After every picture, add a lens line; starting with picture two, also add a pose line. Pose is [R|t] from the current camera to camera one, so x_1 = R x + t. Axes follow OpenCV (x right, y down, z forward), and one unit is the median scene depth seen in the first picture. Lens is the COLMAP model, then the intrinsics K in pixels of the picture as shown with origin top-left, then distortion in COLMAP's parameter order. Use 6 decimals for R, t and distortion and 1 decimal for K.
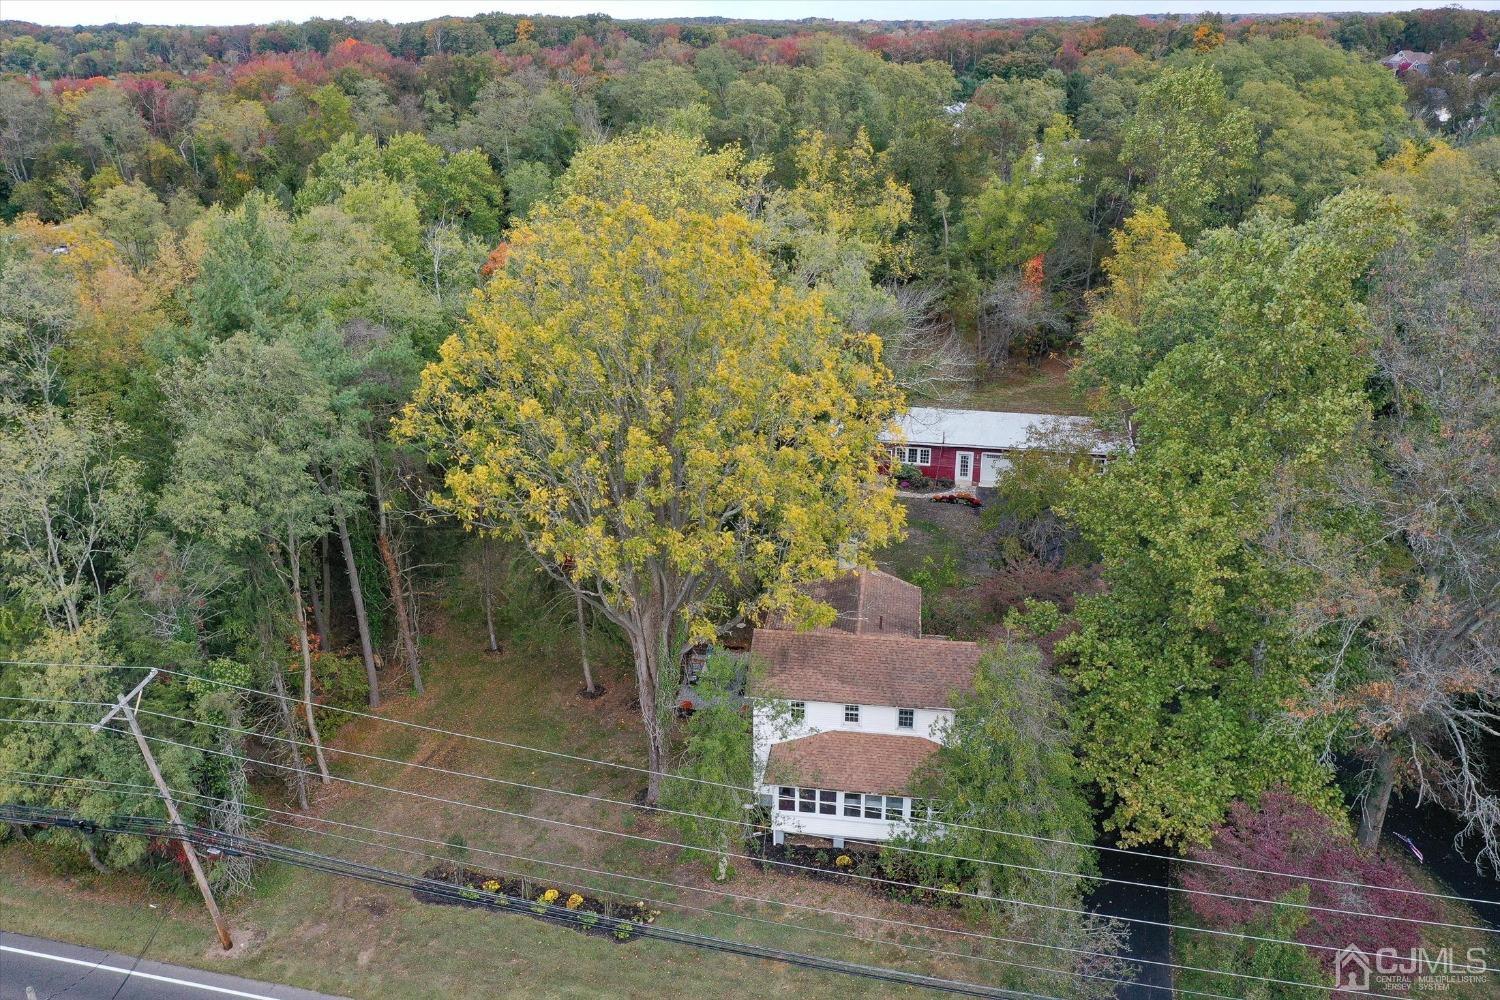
lens RADIAL K [[1184.5, 0, 750.0], [0, 1184.5, 500.0], [0, 0, 1]] dist [0.015686, -0.003551]
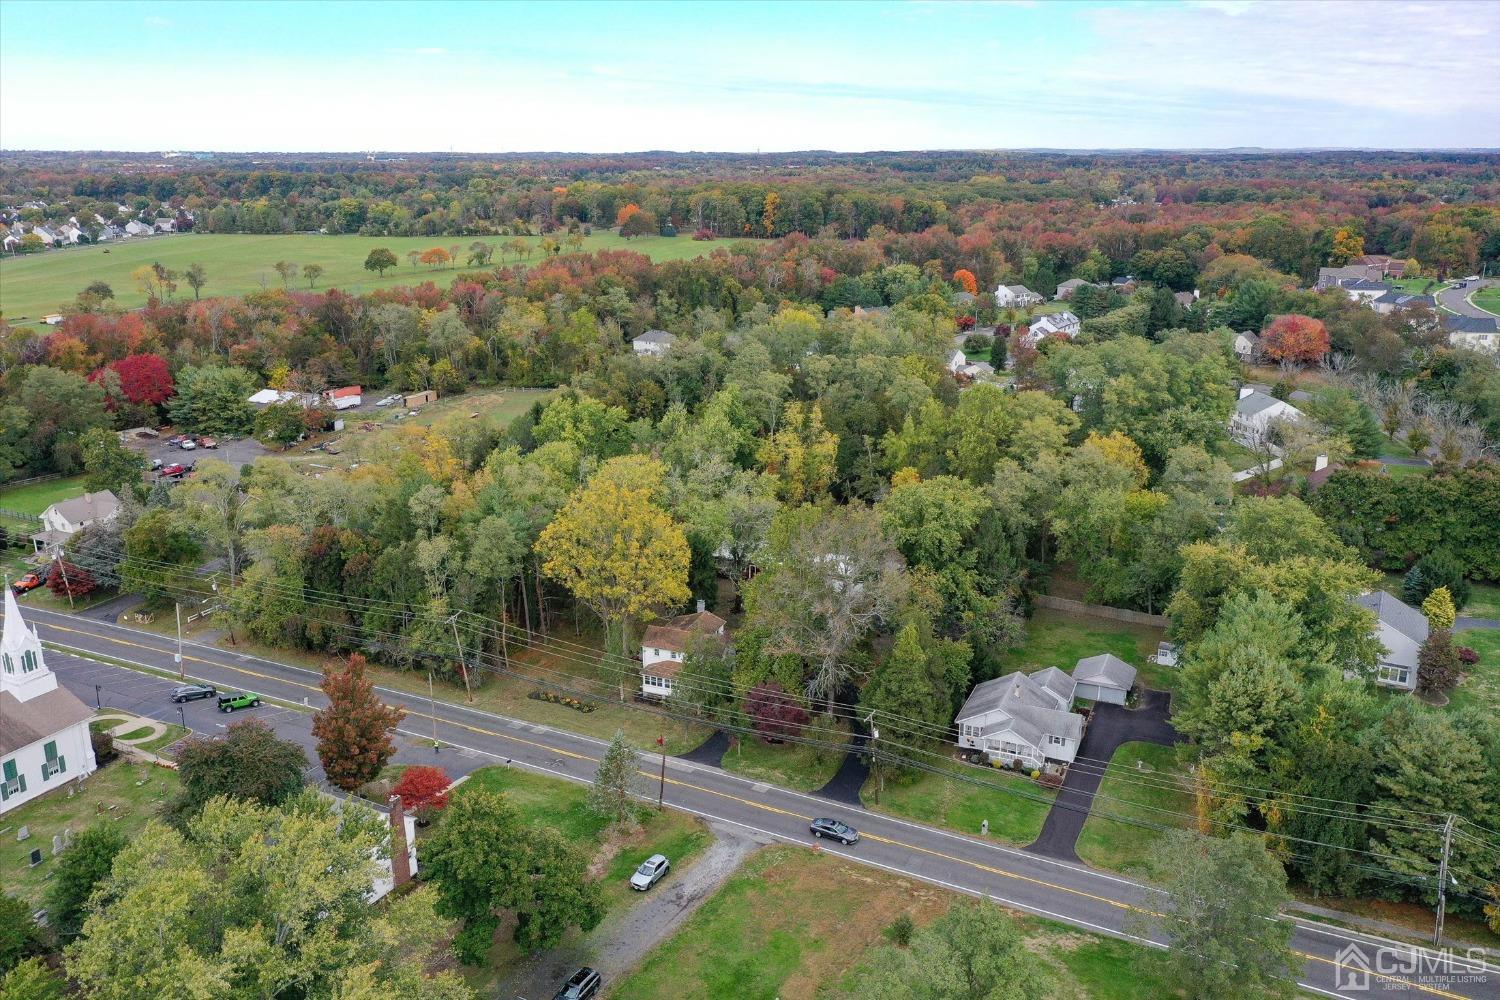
lens RADIAL K [[1199.3, 0, 750.0], [0, 1199.3, 500.0], [0, 0, 1]] dist [0.008908, 0.000305]
pose [[0.975075, 0.069480, -0.210715, 0.894418], [-0.089316, 0.992273, -0.086120, 0.036870], [0.203103, 0.102794, 0.973747, -1.957022]]
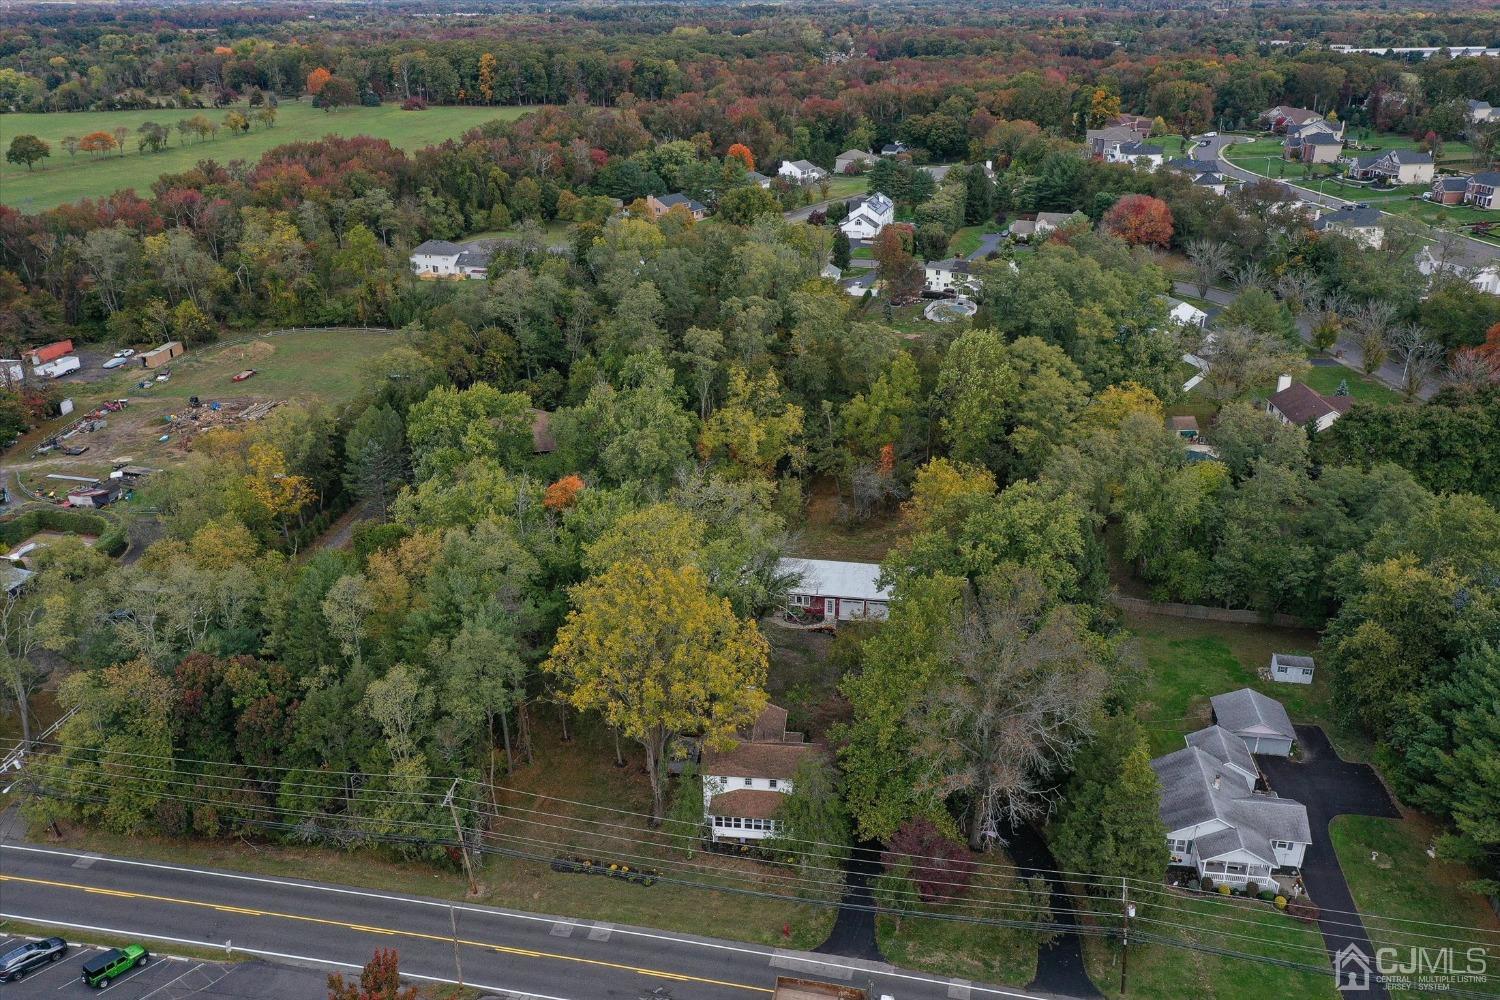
lens RADIAL K [[1184.5, 0, 750.0], [0, 1184.5, 500.0], [0, 0, 1]] dist [0.015686, -0.003551]
pose [[0.999211, -0.011896, 0.037901, 0.012424], [0.011011, 0.999664, 0.023451, -0.396016], [-0.038167, -0.023015, 0.999006, -1.191110]]
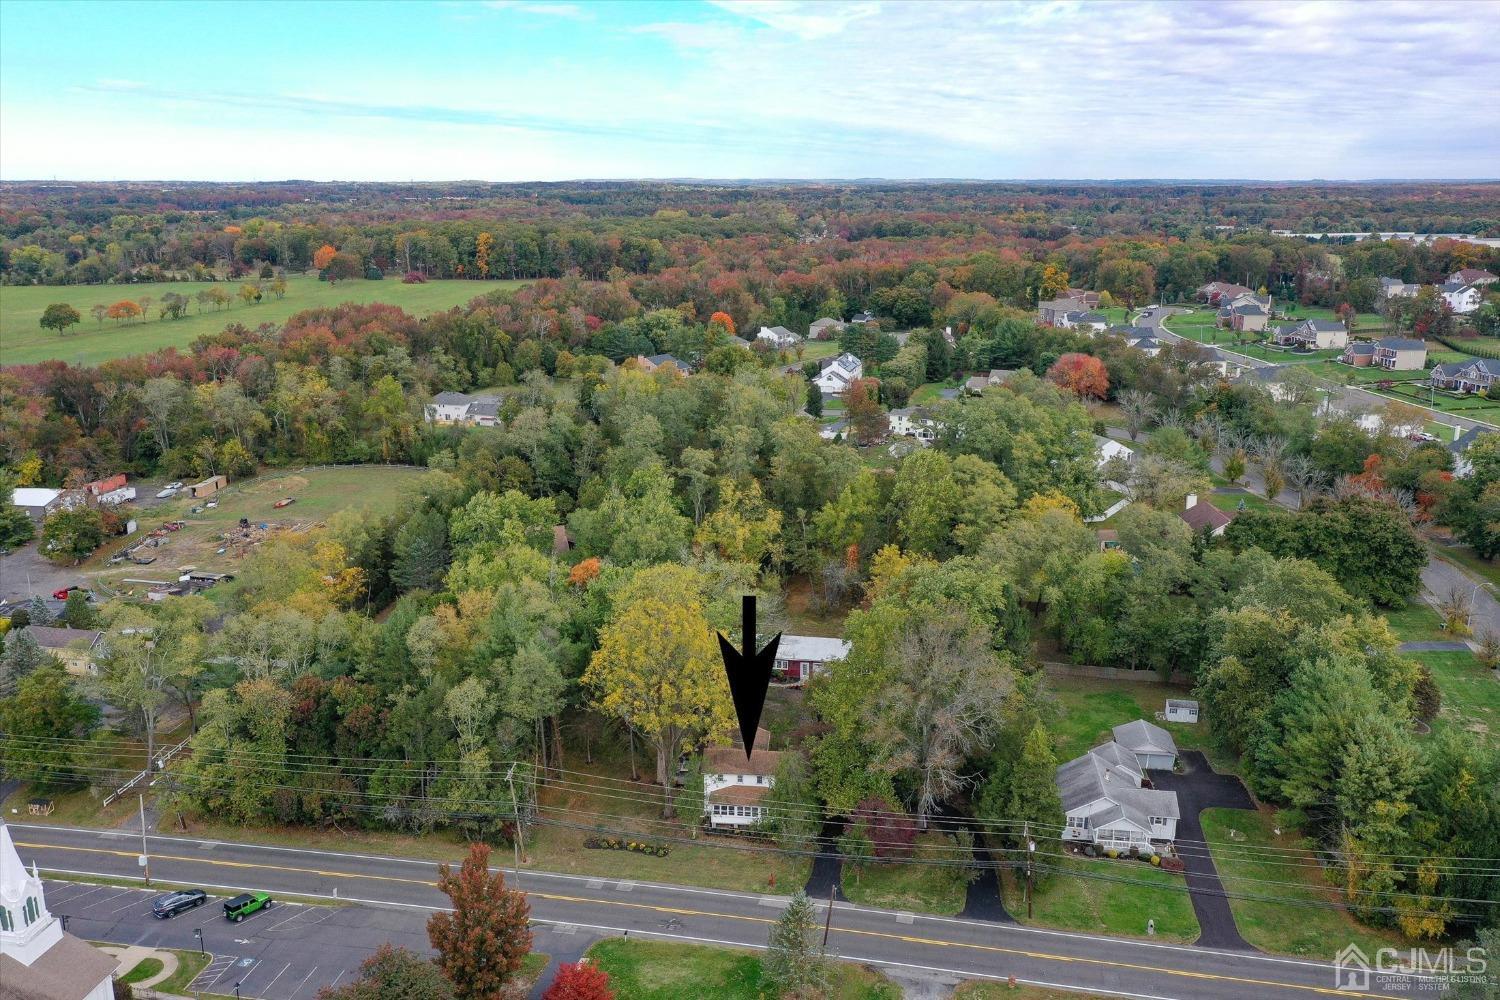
lens RADIAL K [[1199.3, 0, 750.0], [0, 1199.3, 500.0], [0, 0, 1]] dist [0.008908, 0.000305]
pose [[0.998283, -0.006160, 0.058255, -0.050350], [0.013056, 0.992839, -0.118747, -0.133782], [-0.057106, 0.119304, 0.991214, -1.873463]]
